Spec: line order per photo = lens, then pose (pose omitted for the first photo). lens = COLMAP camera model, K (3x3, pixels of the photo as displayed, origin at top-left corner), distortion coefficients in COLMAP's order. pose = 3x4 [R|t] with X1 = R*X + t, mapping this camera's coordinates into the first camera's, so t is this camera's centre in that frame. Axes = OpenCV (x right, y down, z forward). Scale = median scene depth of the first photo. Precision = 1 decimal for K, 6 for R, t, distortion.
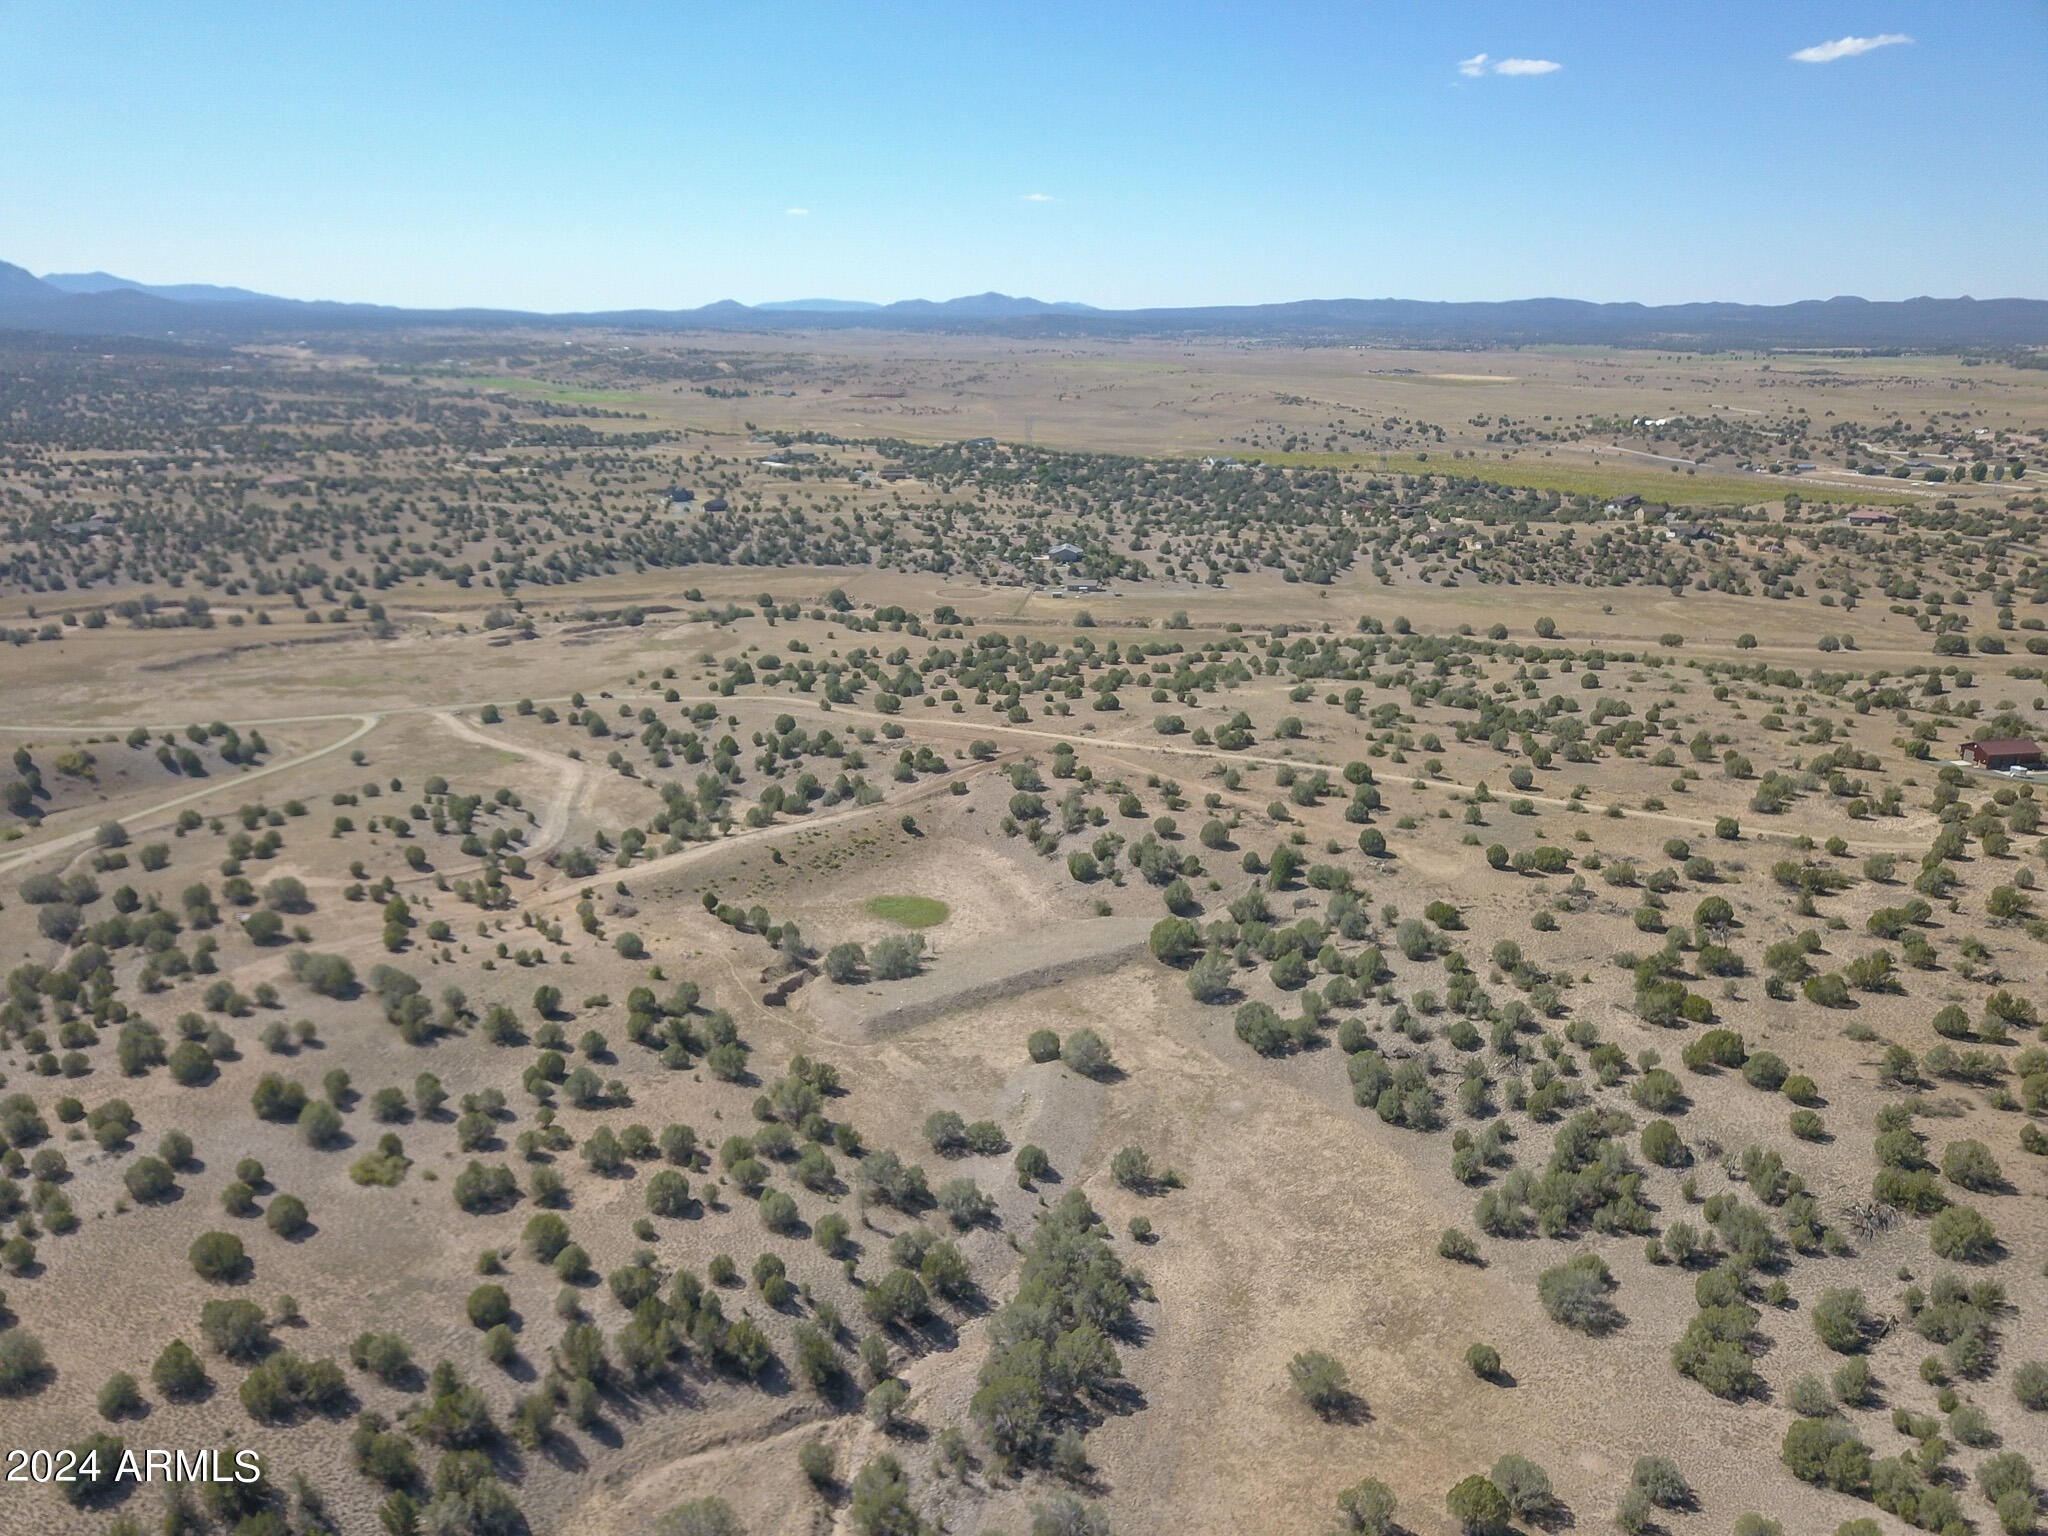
lens RADIAL K [[1561.5, 0, 1024.0], [0, 1561.5, 768.0], [0, 0, 1]] dist [-0.036930, 0.043146]
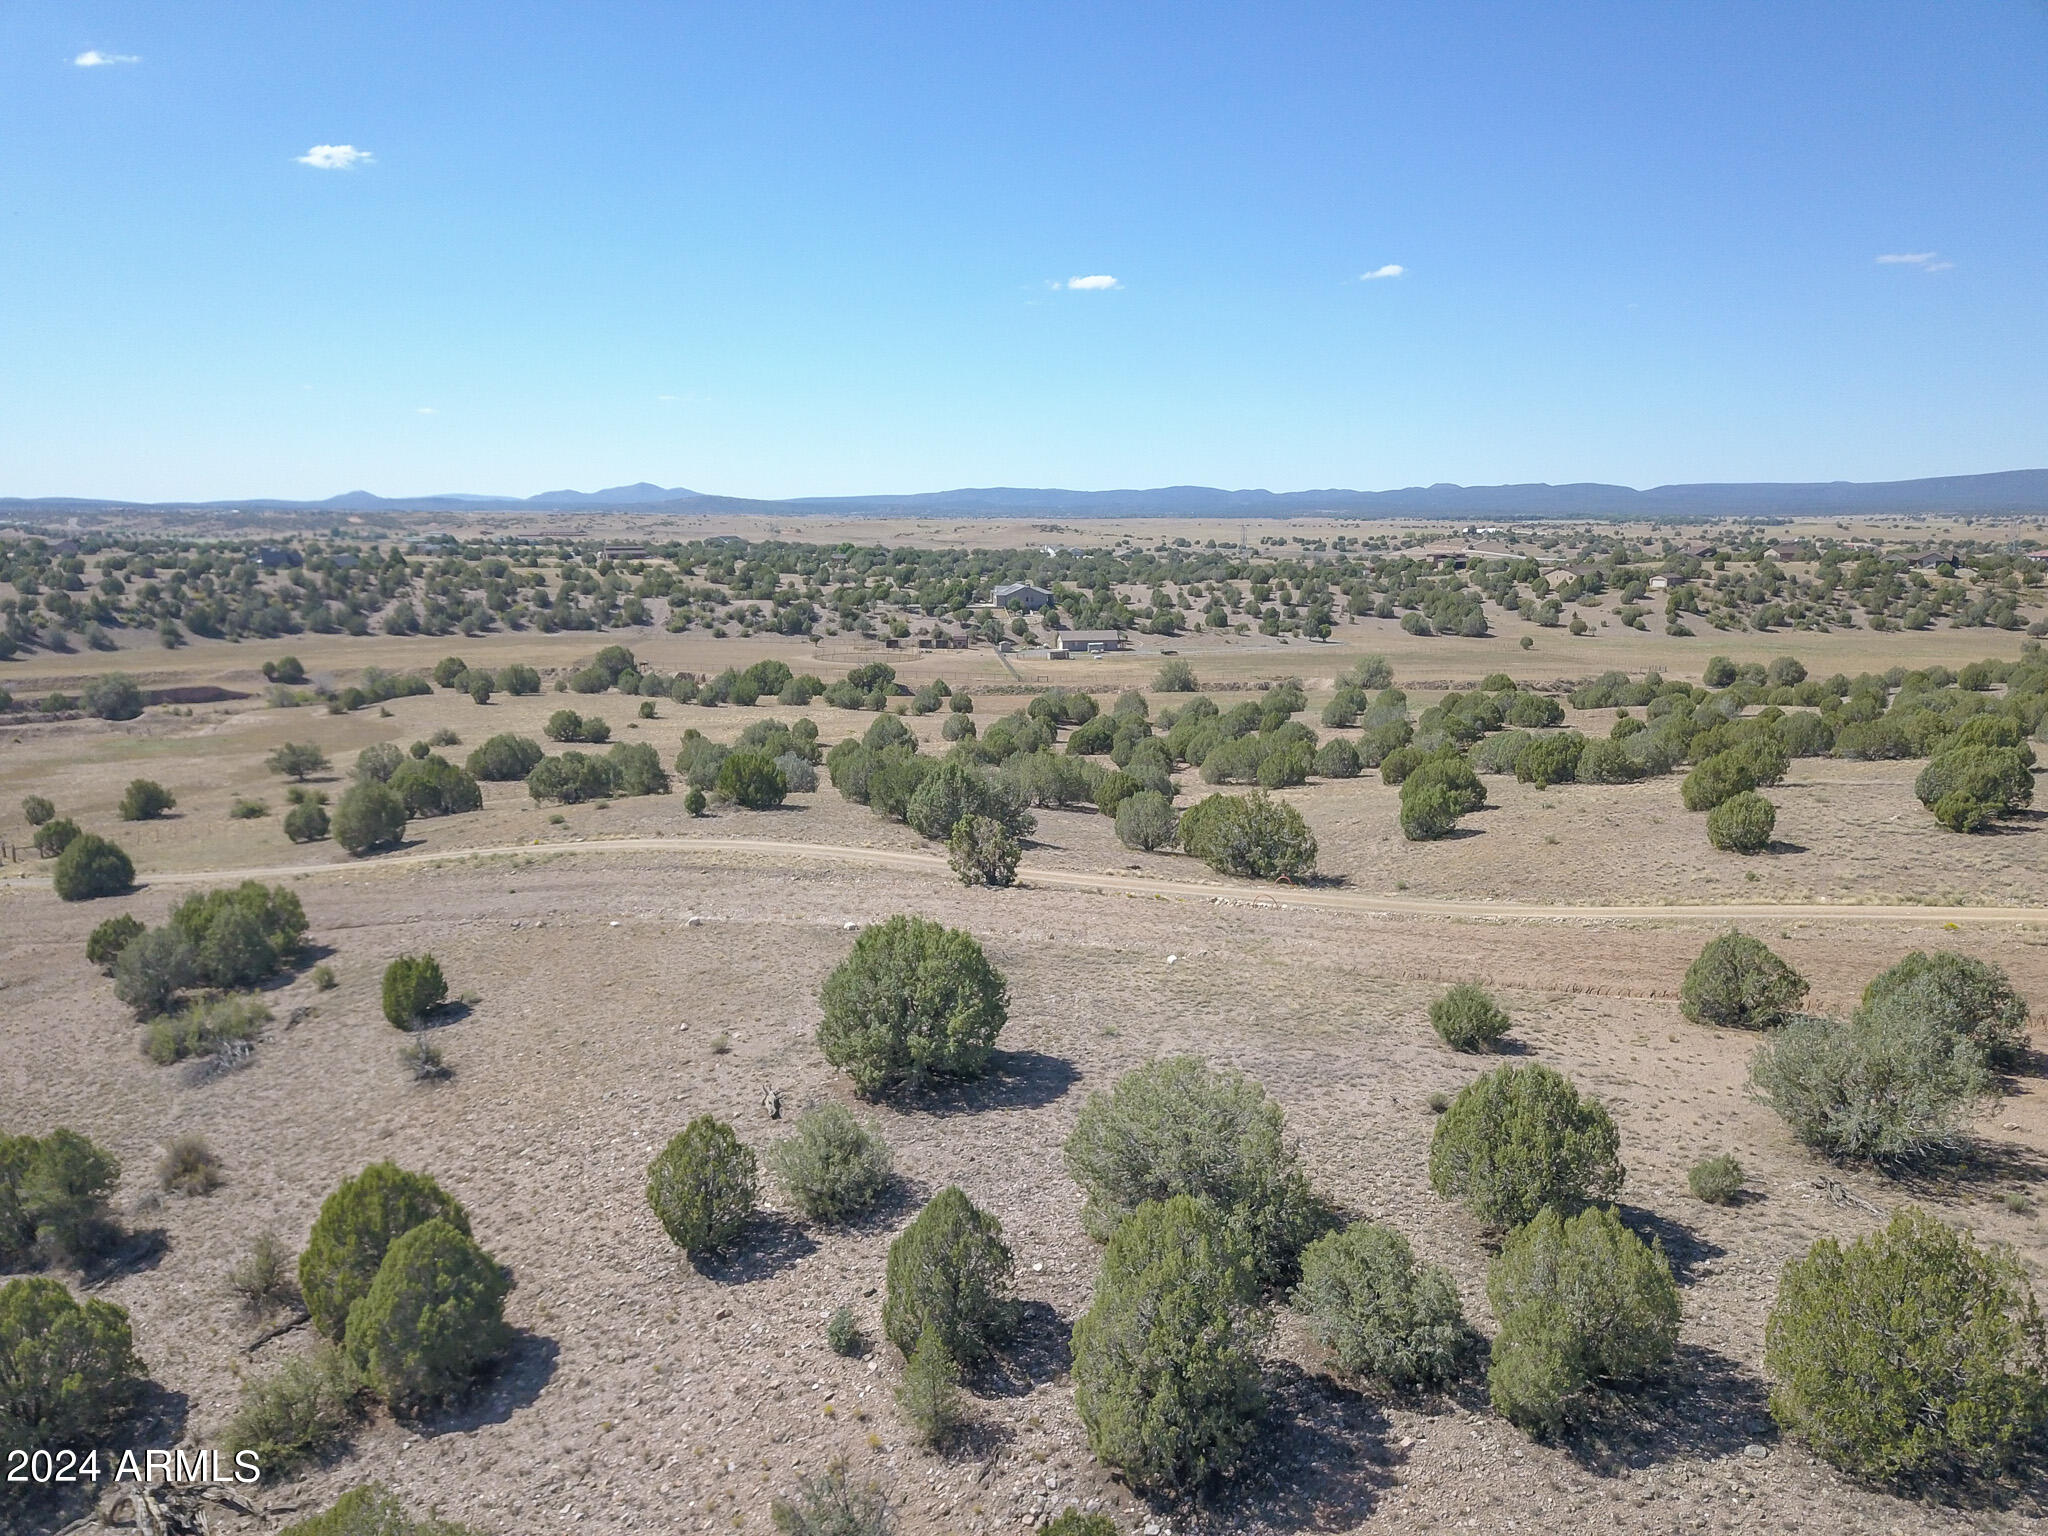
lens RADIAL K [[1561.5, 0, 1024.0], [0, 1561.5, 768.0], [0, 0, 1]] dist [-0.036930, 0.043146]
pose [[0.976211, -0.038579, 0.213361, -0.090028], [0.063486, 0.991775, -0.111143, -0.017514], [-0.207318, 0.122045, 0.970631, 0.470530]]
